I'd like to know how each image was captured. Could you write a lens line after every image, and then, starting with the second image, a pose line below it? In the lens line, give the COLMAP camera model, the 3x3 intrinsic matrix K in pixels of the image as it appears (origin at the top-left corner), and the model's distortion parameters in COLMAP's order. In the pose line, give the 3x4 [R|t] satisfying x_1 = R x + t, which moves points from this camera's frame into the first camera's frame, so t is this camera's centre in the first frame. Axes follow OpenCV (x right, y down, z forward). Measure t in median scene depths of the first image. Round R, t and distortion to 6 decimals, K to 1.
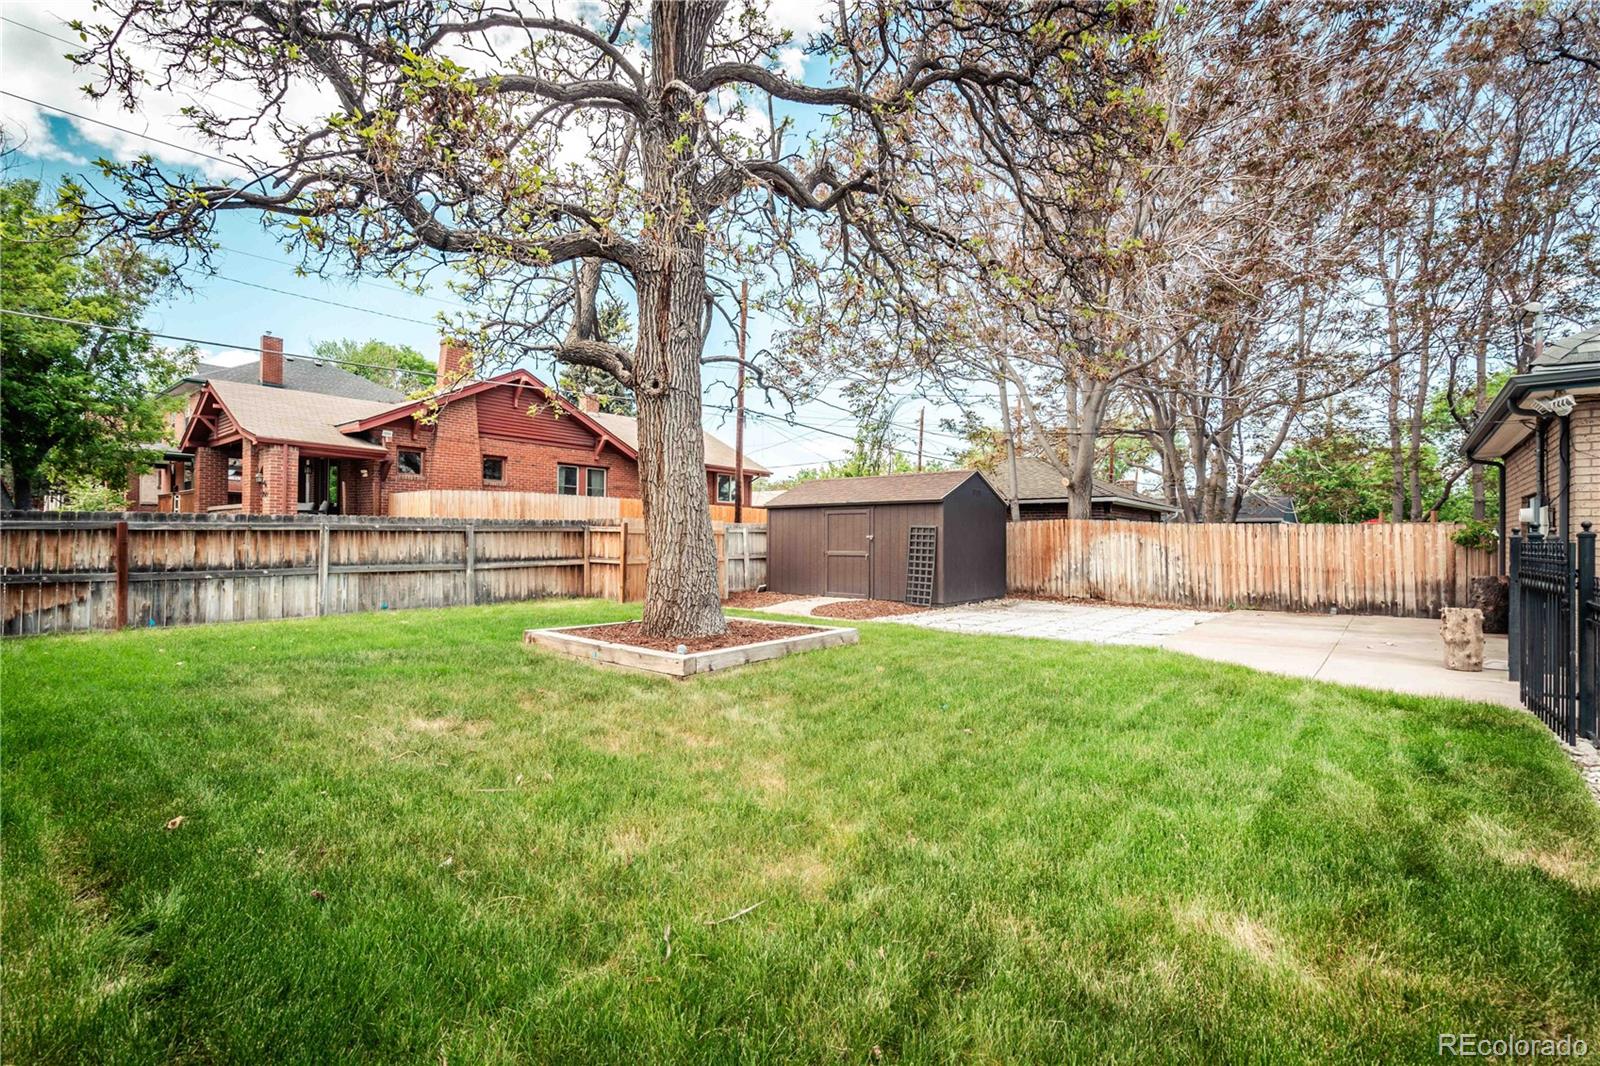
lens RADIAL K [[722.8, 0, 800.1], [0, 722.8, 533.6], [0, 0, 1]] dist [-0.002292, 0.000596]
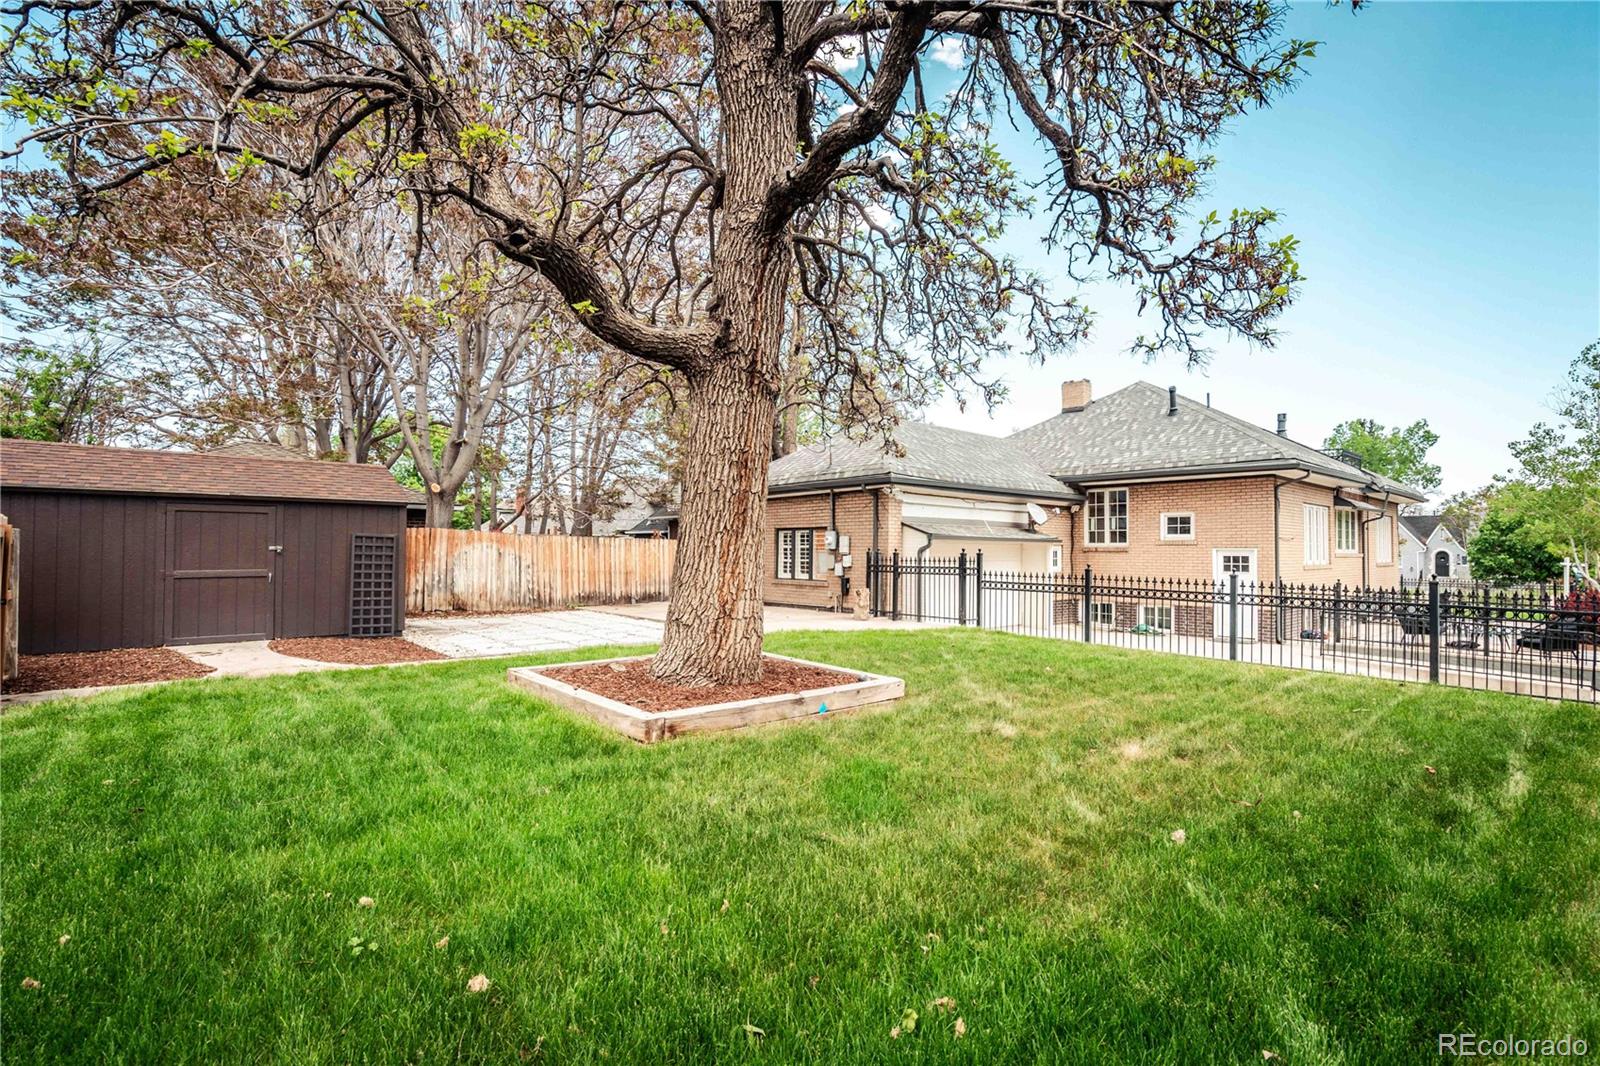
lens RADIAL K [[722.8, 0, 800.6], [0, 722.8, 534.4], [0, 0, 1]] dist [-0.002292, 0.000596]
pose [[0.162852, 0.016290, 0.986516, -0.508119], [-0.013257, 0.999810, -0.014321, -0.005005], [-0.986561, -0.010747, 0.163037, 0.412762]]
